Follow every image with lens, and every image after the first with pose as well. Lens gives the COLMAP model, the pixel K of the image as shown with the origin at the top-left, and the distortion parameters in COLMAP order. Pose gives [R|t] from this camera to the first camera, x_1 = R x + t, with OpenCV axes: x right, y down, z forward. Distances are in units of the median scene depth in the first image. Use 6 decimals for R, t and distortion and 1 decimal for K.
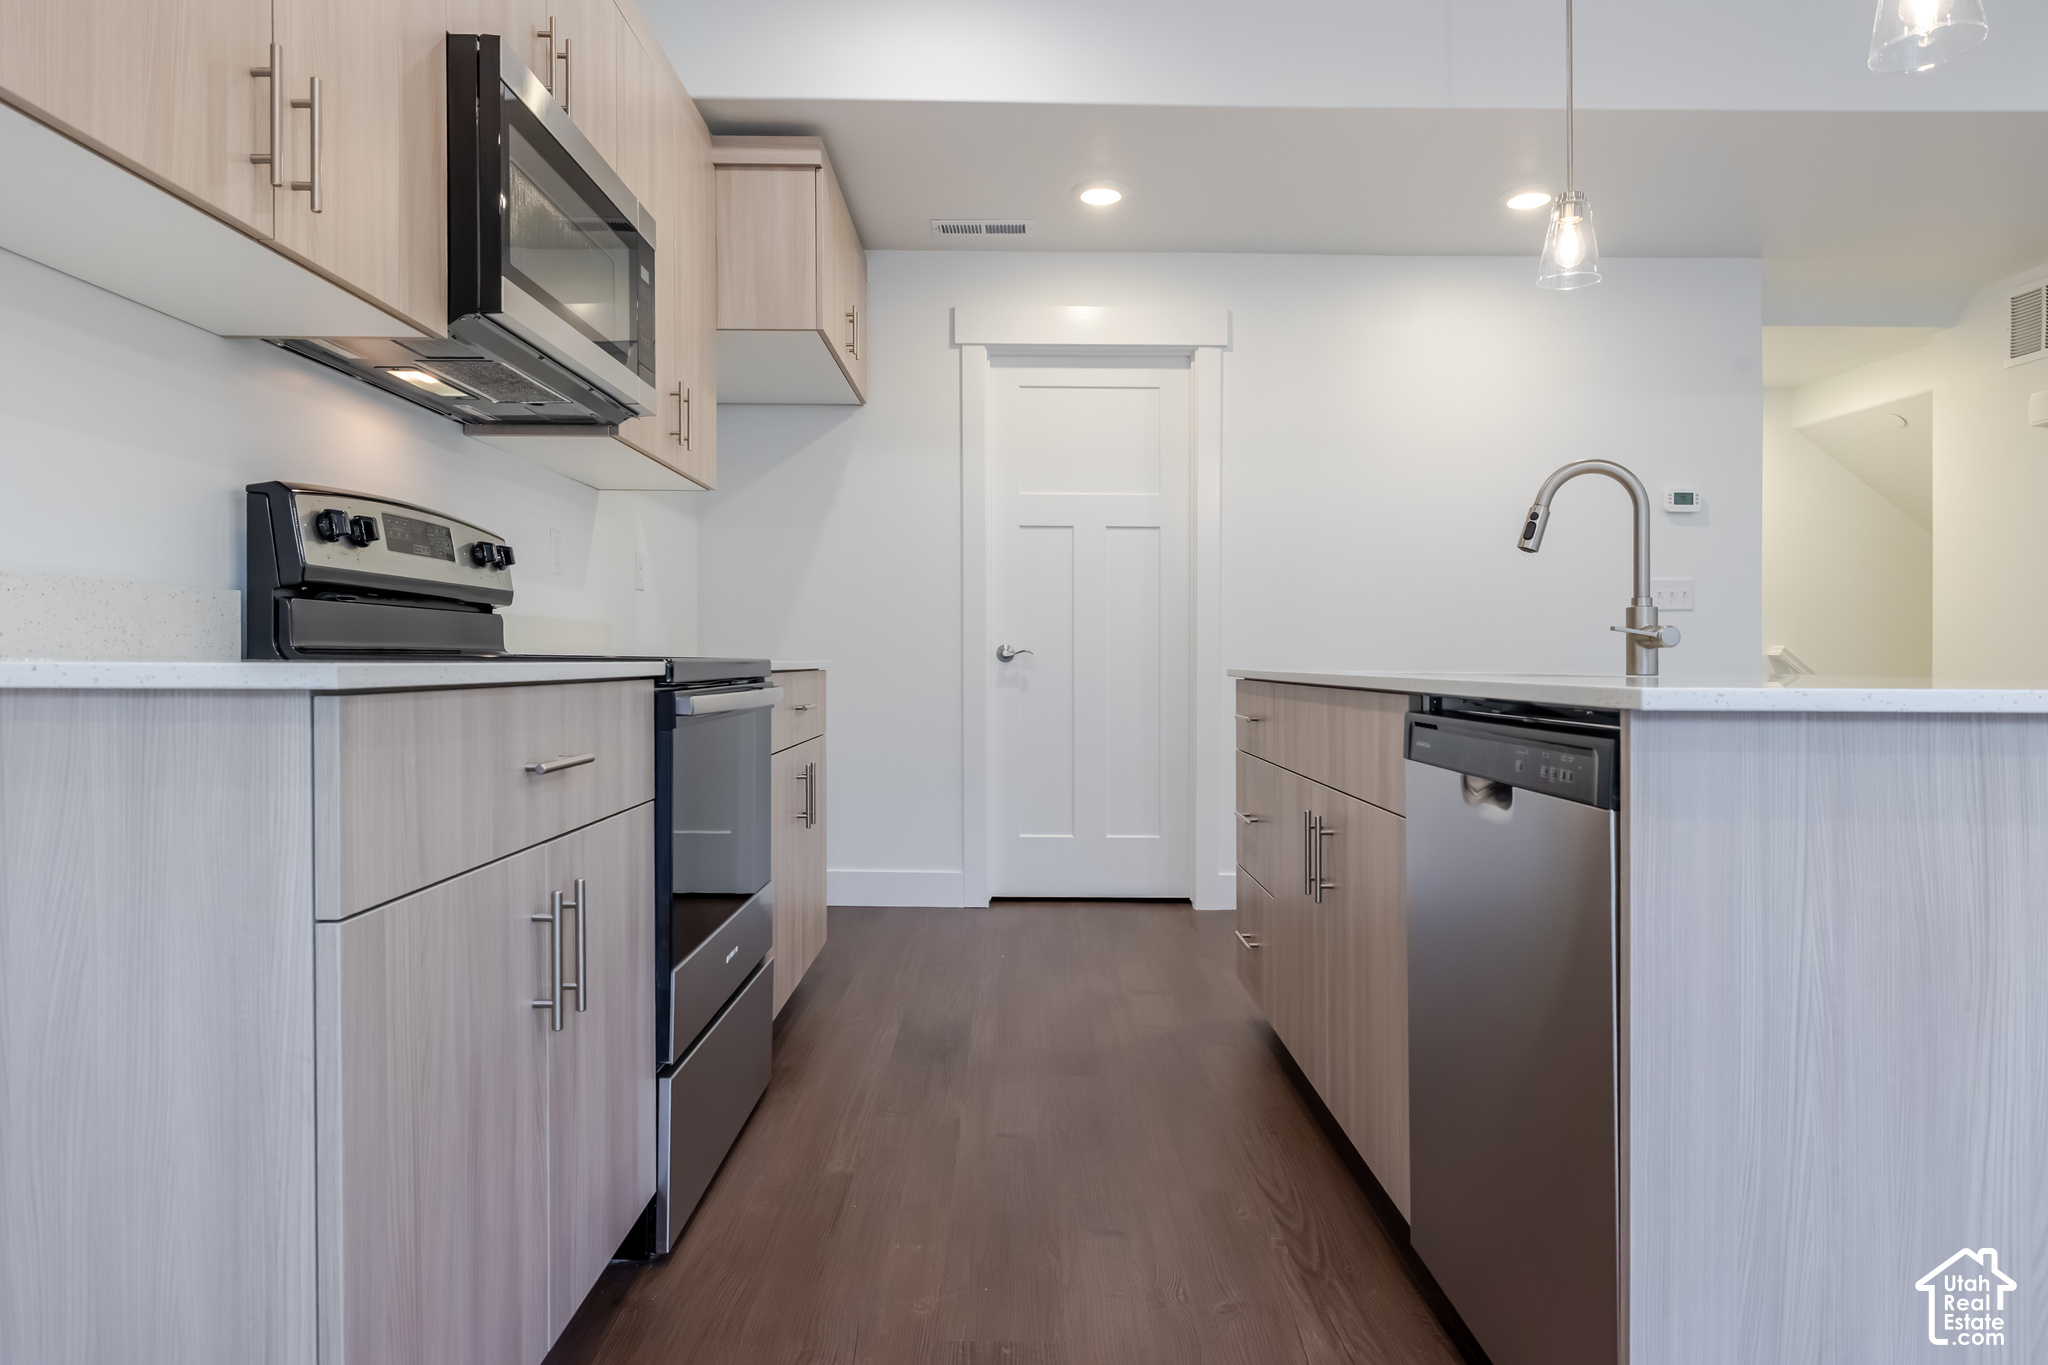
lens RADIAL K [[1197.7, 0, 1029.3], [0, 1197.7, 674.5], [0, 0, 1]] dist [-0.009067, 0.000298]
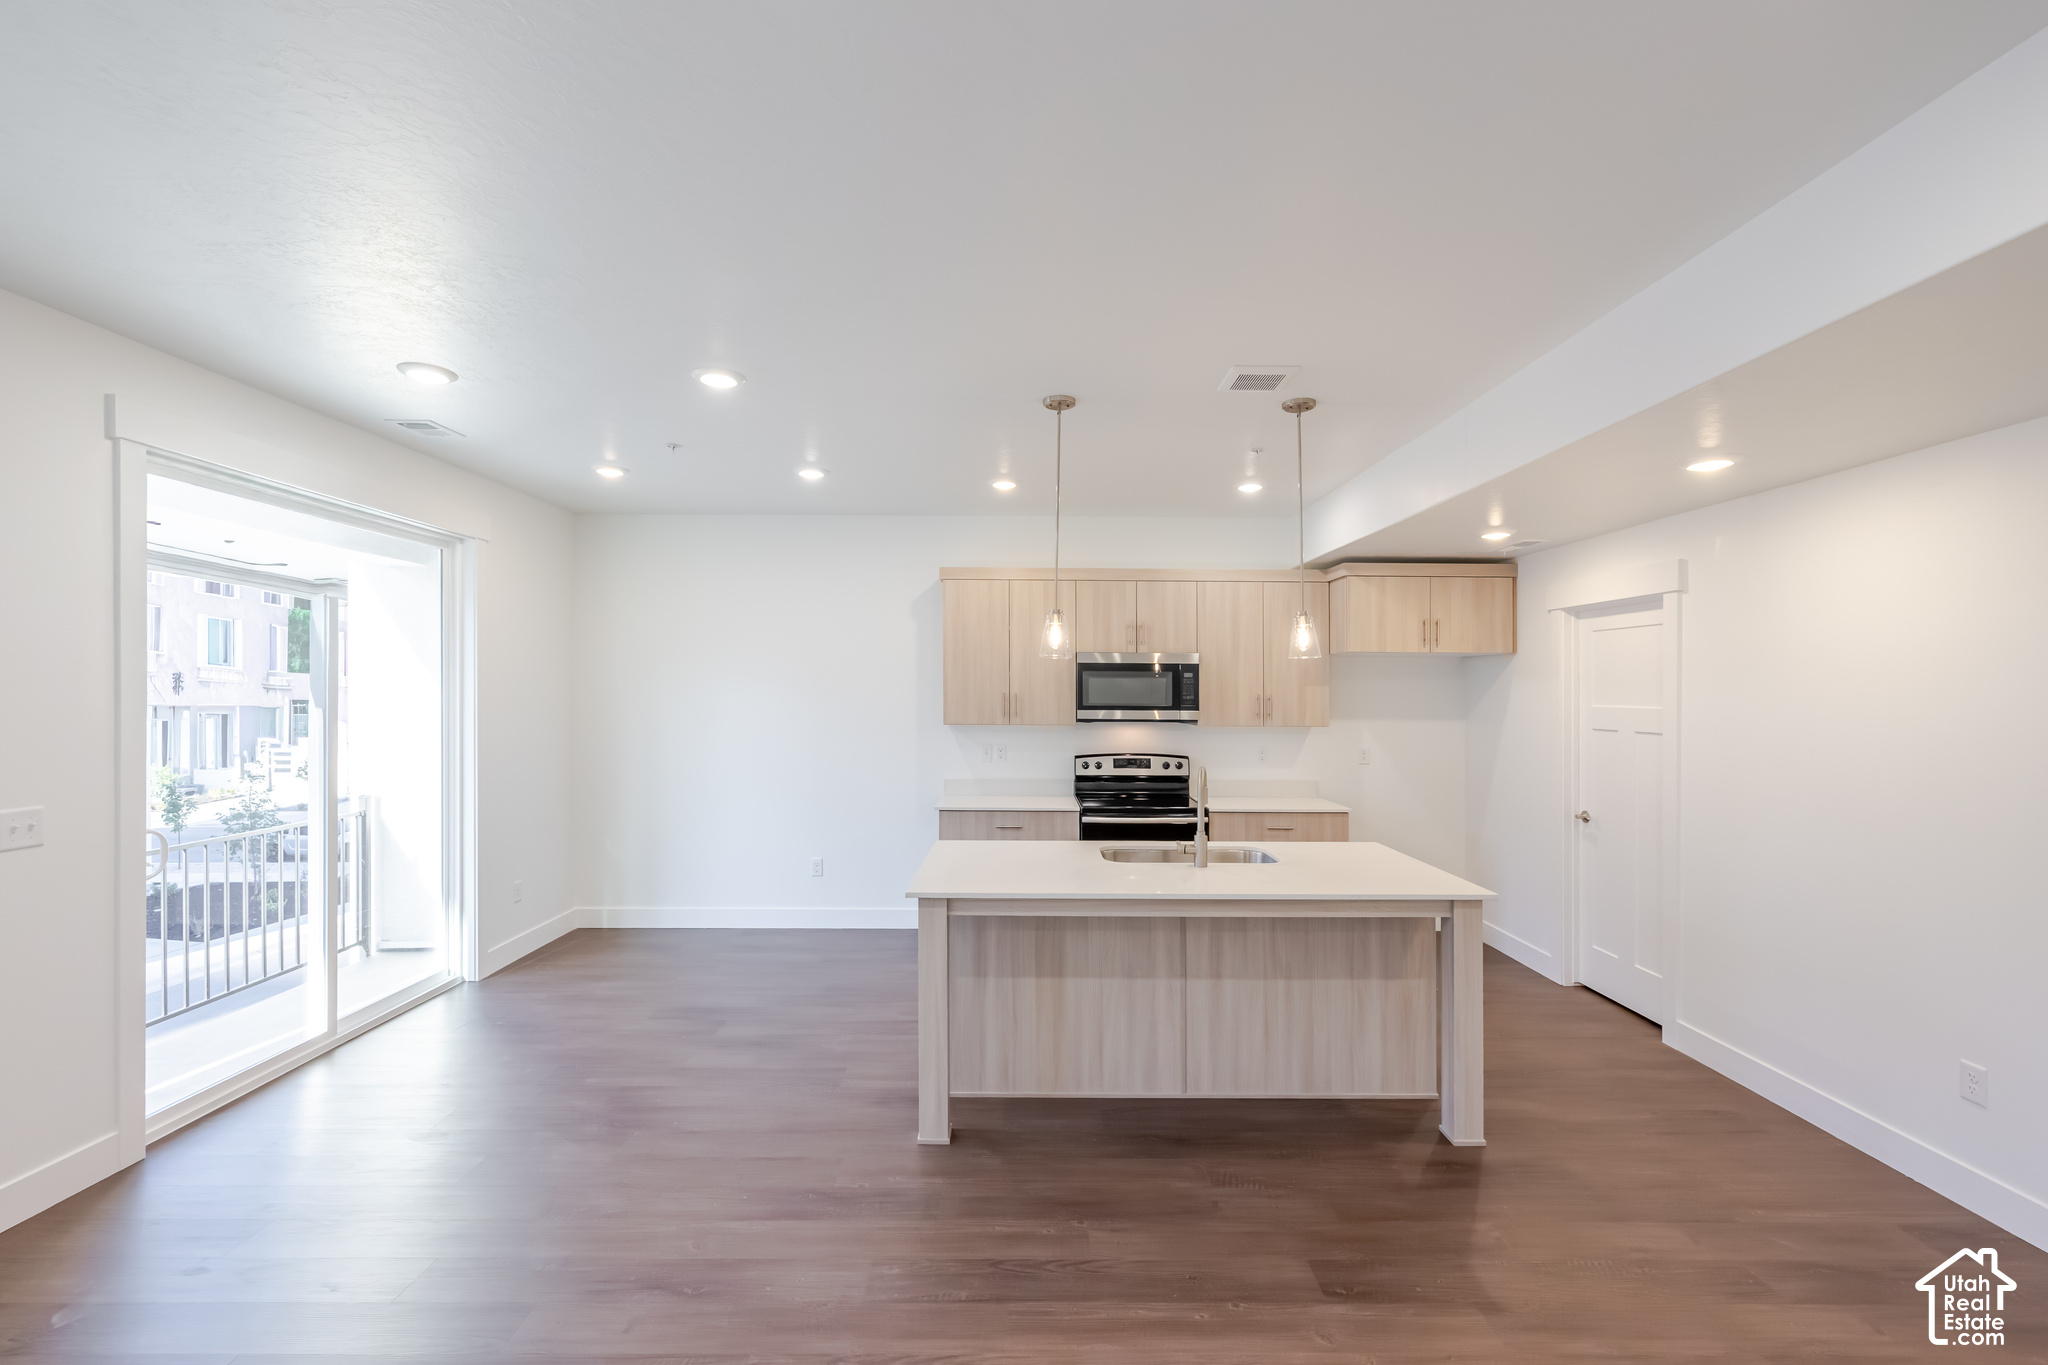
lens RADIAL K [[887.1, 0, 1038.2], [0, 887.1, 698.8], [0, 0, 1]] dist [0.003210, -0.000640]
pose [[0.003535, 0.002601, -0.999990, 1.407836], [-0.018186, 0.999831, 0.002536, -0.201235], [0.999828, 0.018177, 0.003581, 0.449407]]
